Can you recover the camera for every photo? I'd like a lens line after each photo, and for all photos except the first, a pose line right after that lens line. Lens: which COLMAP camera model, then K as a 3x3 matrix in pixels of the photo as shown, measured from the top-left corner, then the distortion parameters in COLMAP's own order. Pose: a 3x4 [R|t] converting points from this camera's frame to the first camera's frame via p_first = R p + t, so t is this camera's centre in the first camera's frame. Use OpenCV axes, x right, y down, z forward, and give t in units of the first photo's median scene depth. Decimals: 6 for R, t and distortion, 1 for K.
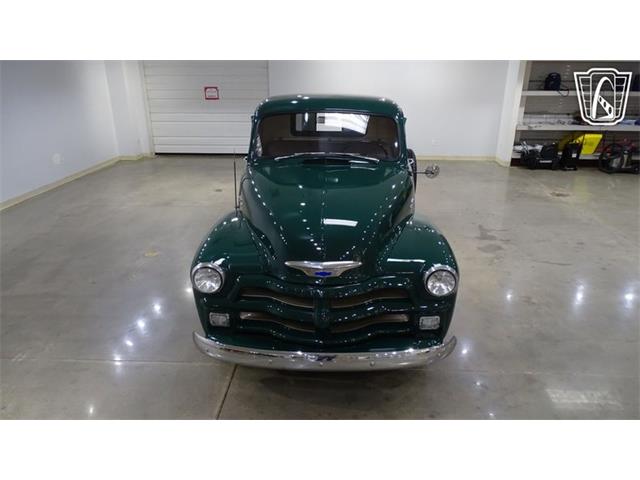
lens RADIAL K [[455.7, 0, 319.4], [0, 455.7, 242.4], [0, 0, 1]] dist [0.004207, -0.010634]
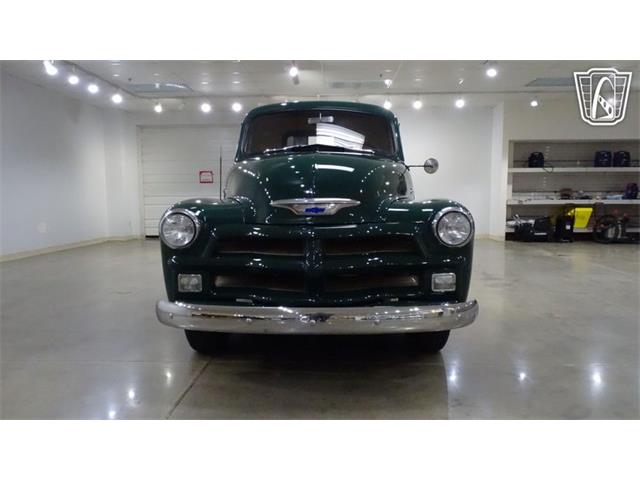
lens RADIAL K [[455.7, 0, 318.5], [0, 455.7, 238.6], [0, 0, 1]] dist [0.004207, -0.010634]
pose [[0.999894, -0.004869, 0.013757, 0.001424], [0.008387, 0.963175, -0.268744, 0.159976], [-0.011942, 0.268831, 0.963113, 0.091969]]
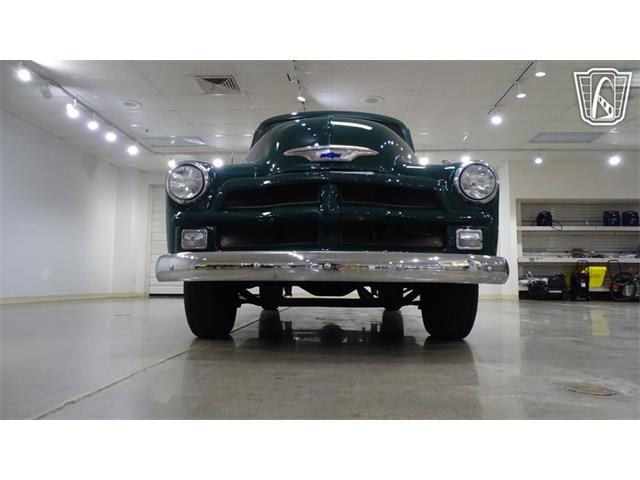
lens RADIAL K [[455.7, 0, 319.0], [0, 455.7, 238.2], [0, 0, 1]] dist [0.004207, -0.010634]
pose [[0.999959, 0.008717, 0.002408, -0.005920], [-0.006729, 0.895076, -0.445863, 0.258059], [-0.006041, 0.445828, 0.895098, 0.158374]]
